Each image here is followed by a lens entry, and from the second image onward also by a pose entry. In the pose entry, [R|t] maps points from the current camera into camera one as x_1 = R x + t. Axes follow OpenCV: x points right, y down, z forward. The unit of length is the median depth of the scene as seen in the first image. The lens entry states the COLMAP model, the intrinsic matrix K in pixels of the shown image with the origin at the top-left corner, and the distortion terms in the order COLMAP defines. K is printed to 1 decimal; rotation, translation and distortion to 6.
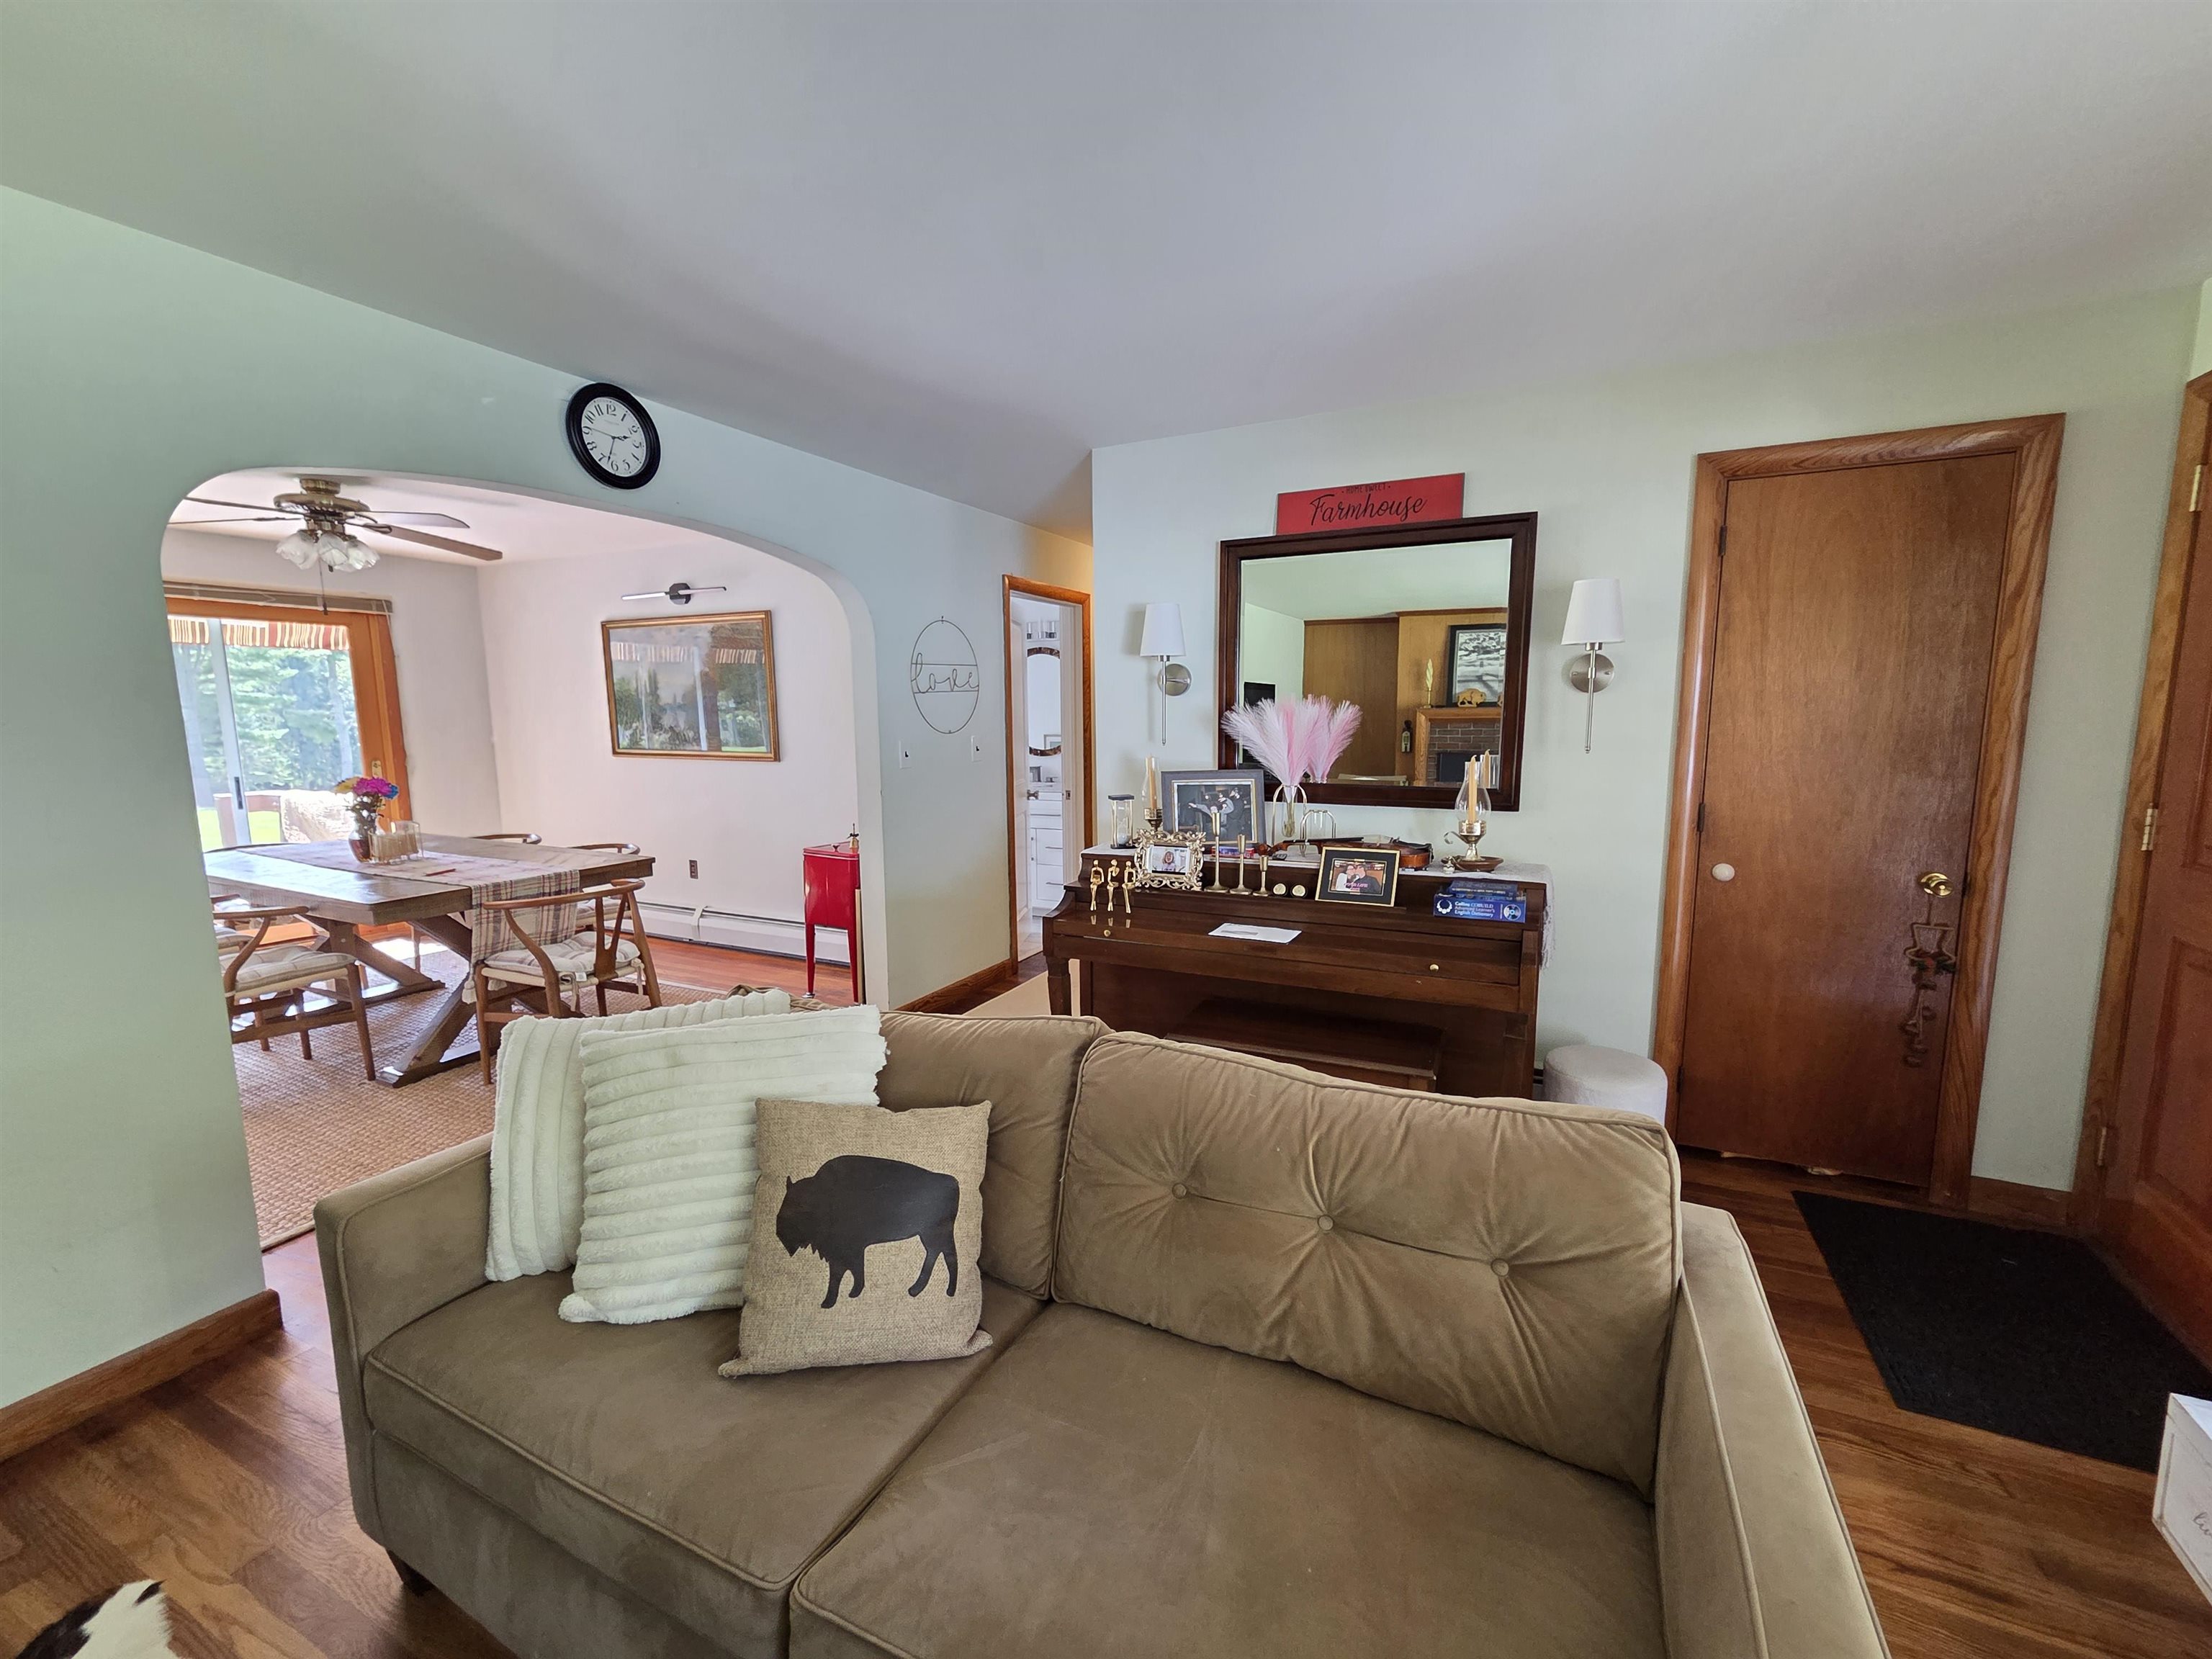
lens RADIAL K [[912.8, 0, 1116.7], [0, 912.8, 837.7], [0, 0, 1]] dist [0.005726, -0.001531]
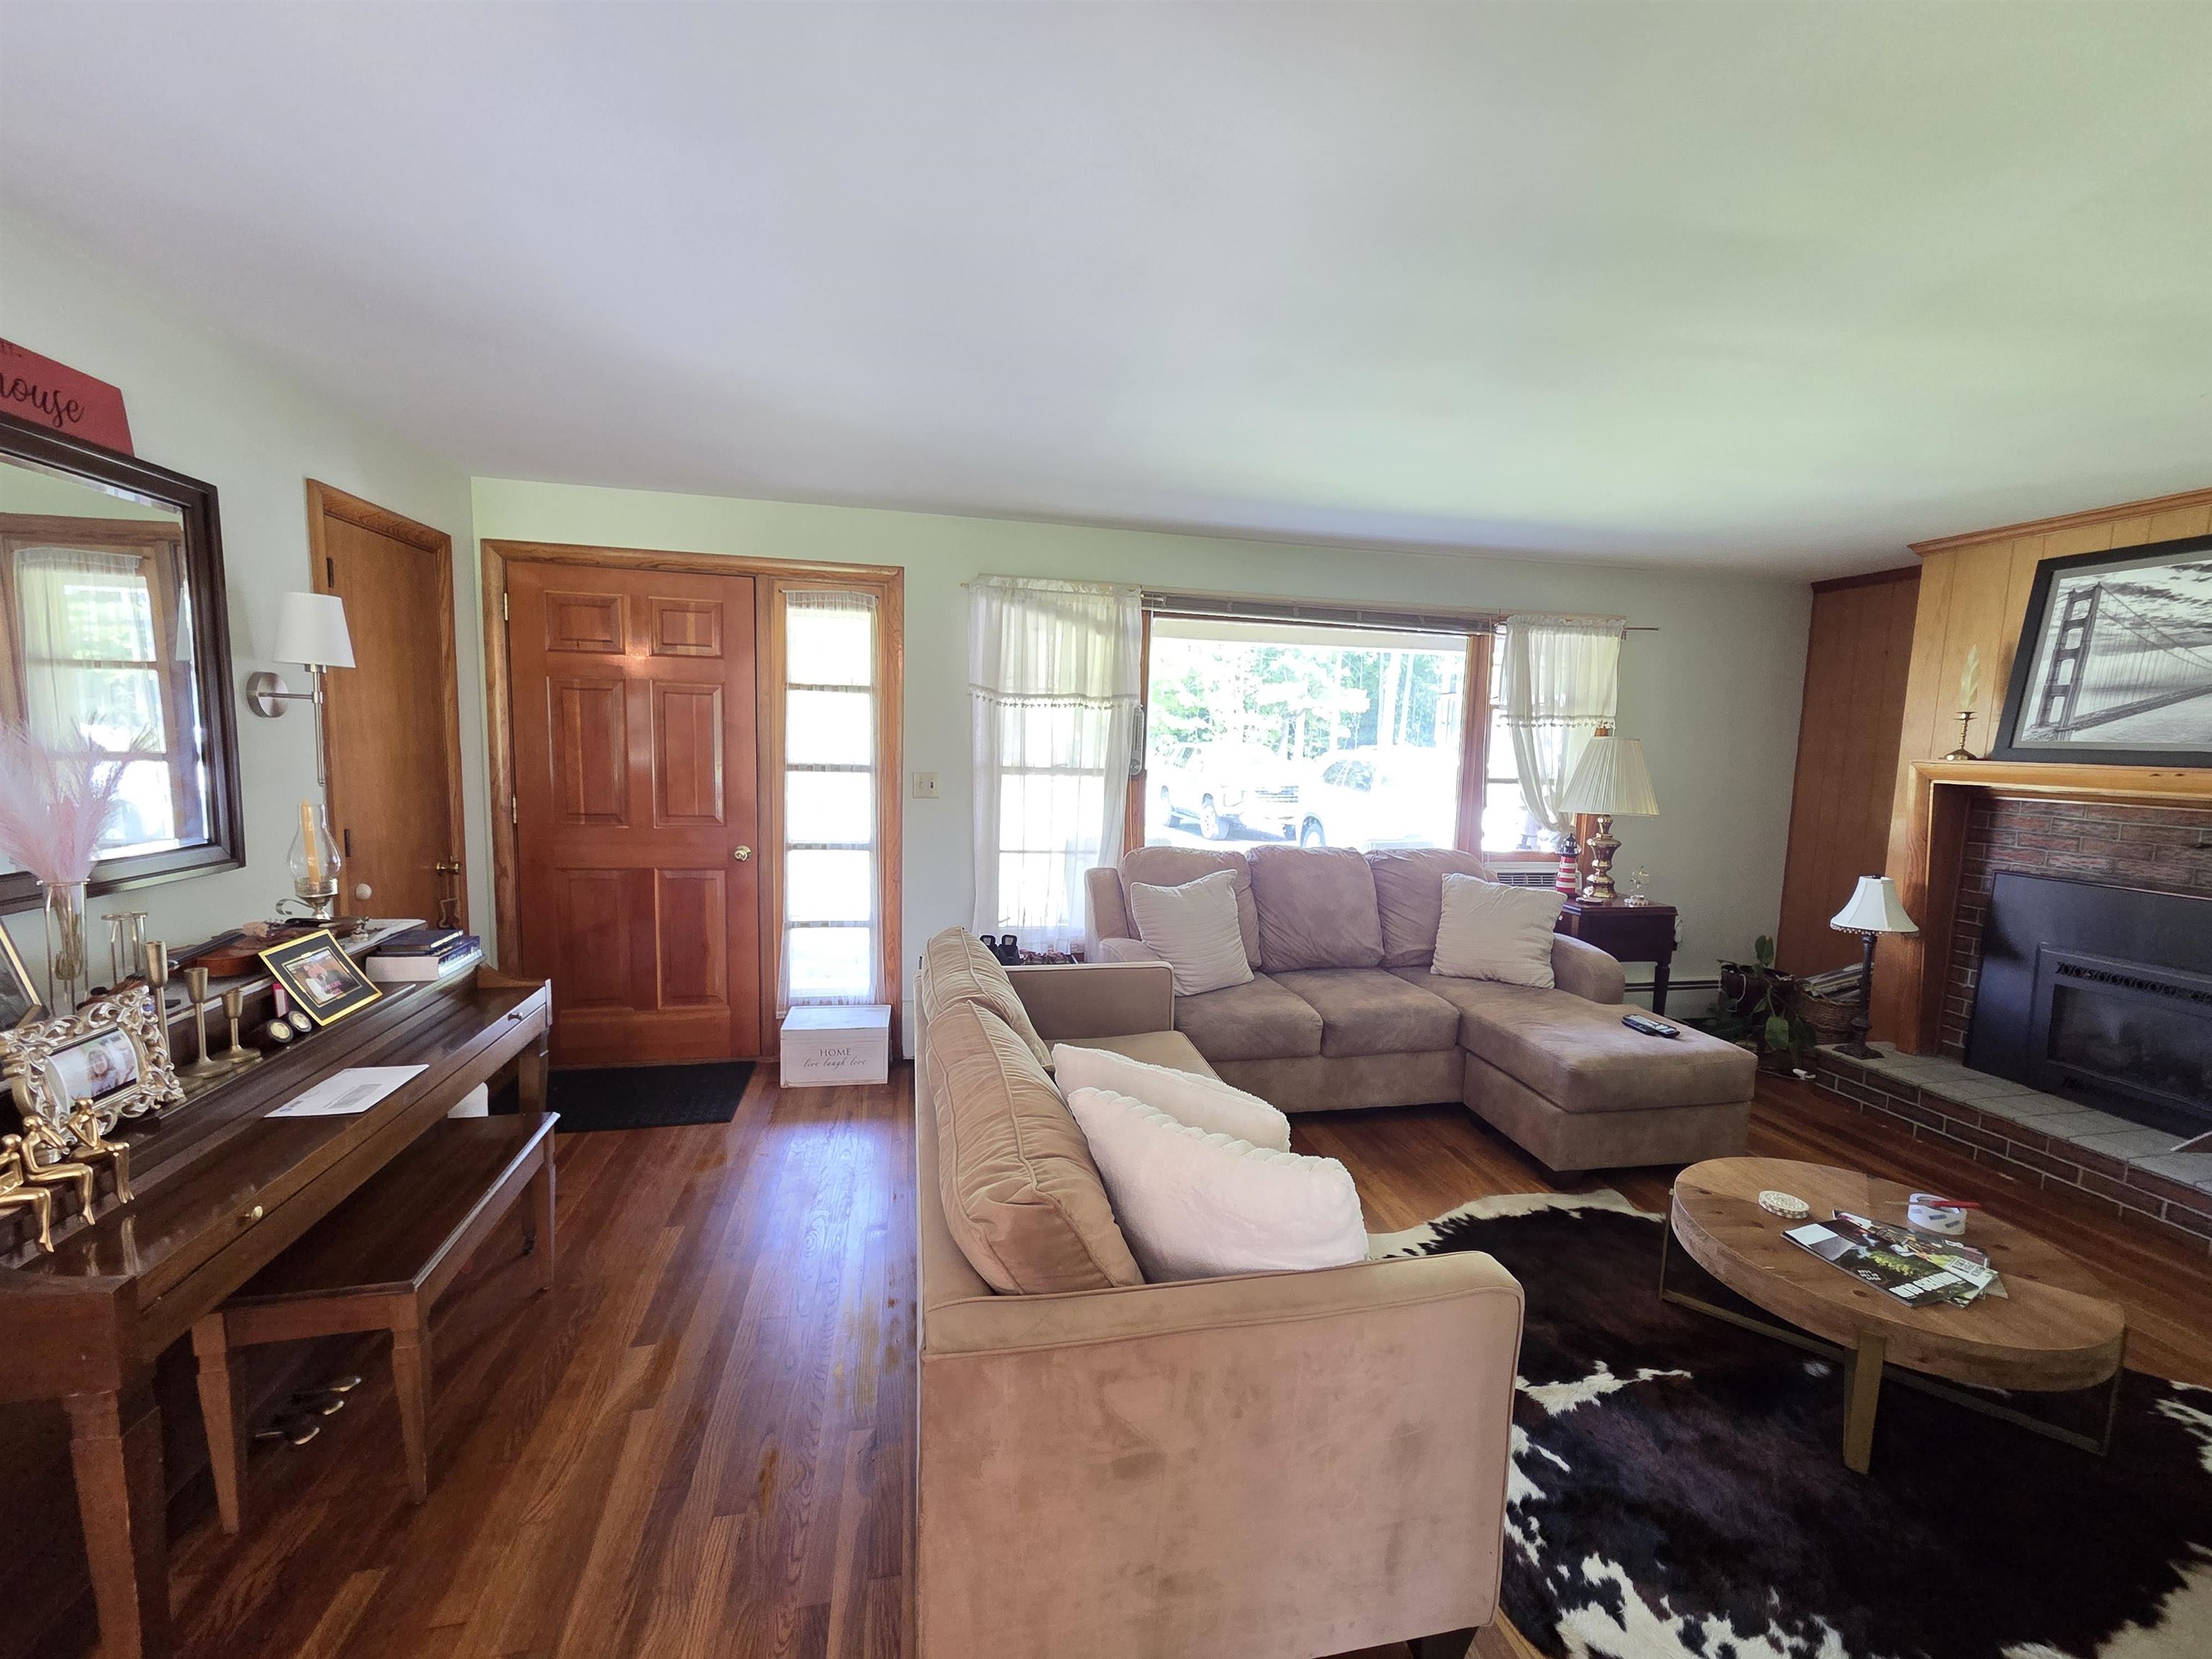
lens RADIAL K [[888.2, 0, 1096.1], [0, 888.2, 816.8], [0, 0, 1]] dist [0.016018, -0.000078]
pose [[-0.620776, -0.085124, 0.779353, -0.331715], [0.086608, 0.980557, 0.176086, -0.075939], [-0.779189, 0.176809, -0.601334, 0.475864]]
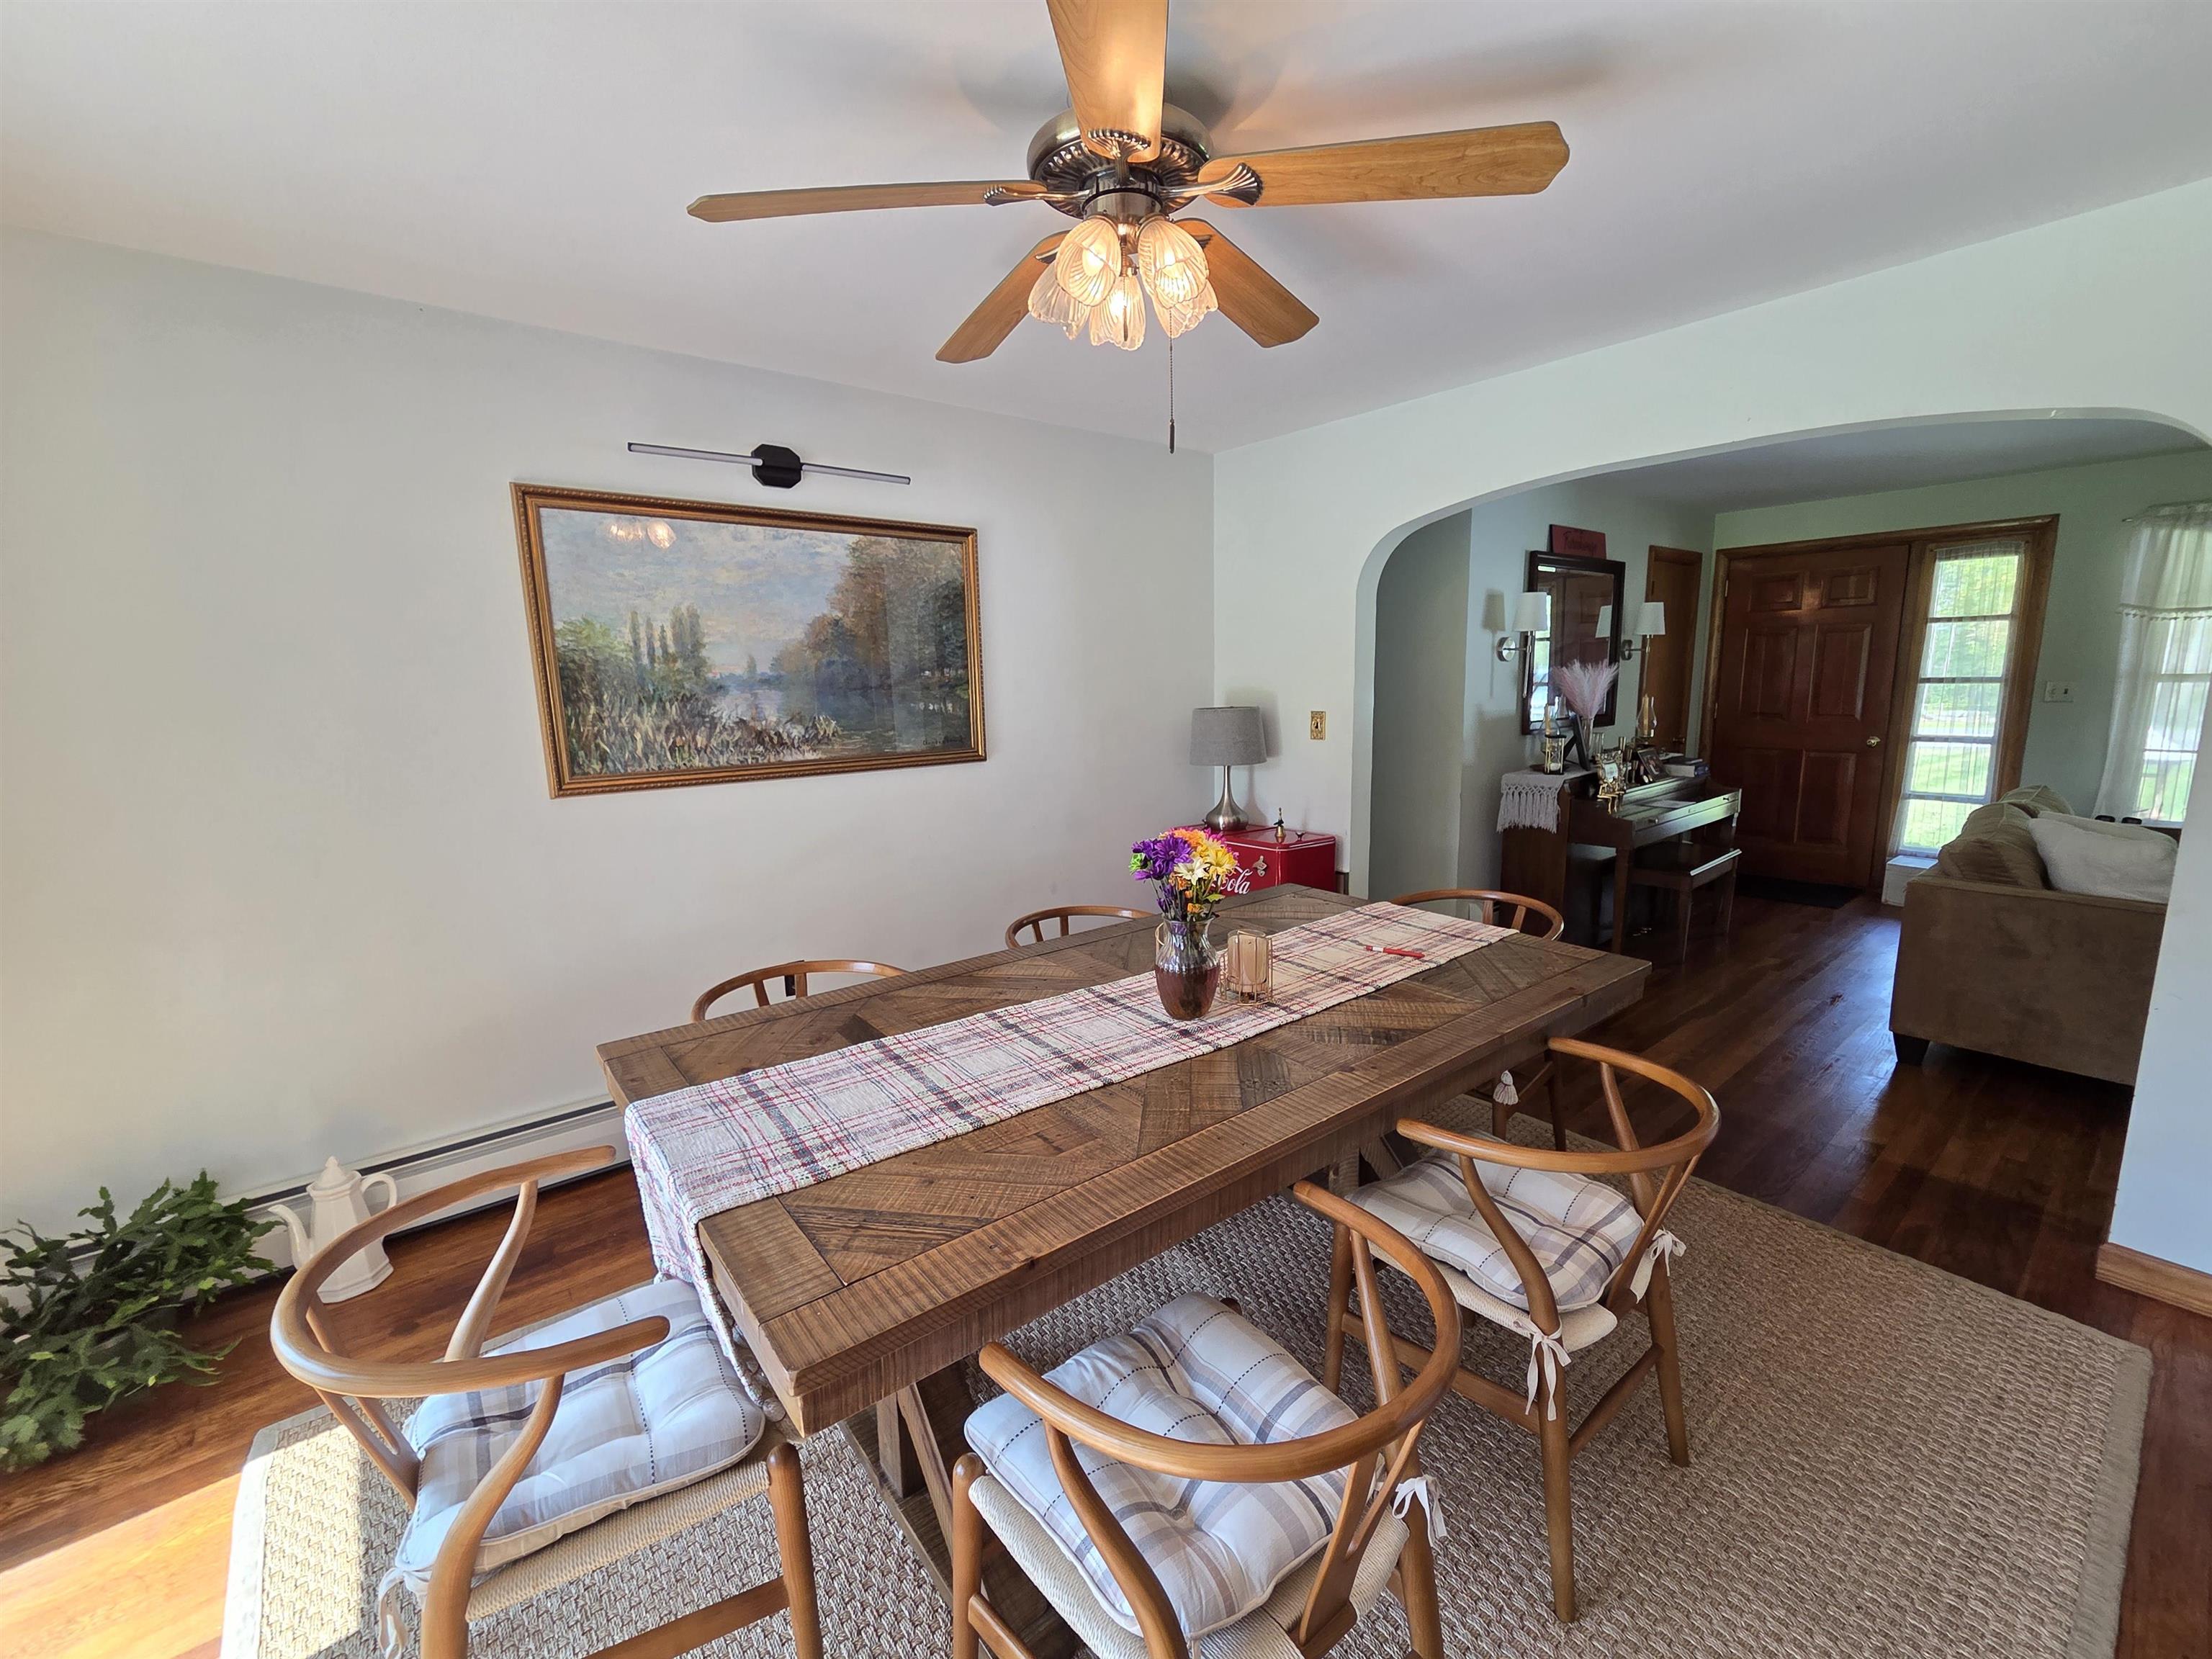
lens RADIAL K [[912.8, 0, 1116.7], [0, 912.8, 837.7], [0, 0, 1]] dist [0.005726, -0.001531]
pose [[0.409542, -0.165496, 0.897155, -0.907065], [0.148563, 0.982380, 0.113399, -0.086088], [-0.900113, 0.086842, 0.426912, 0.612083]]
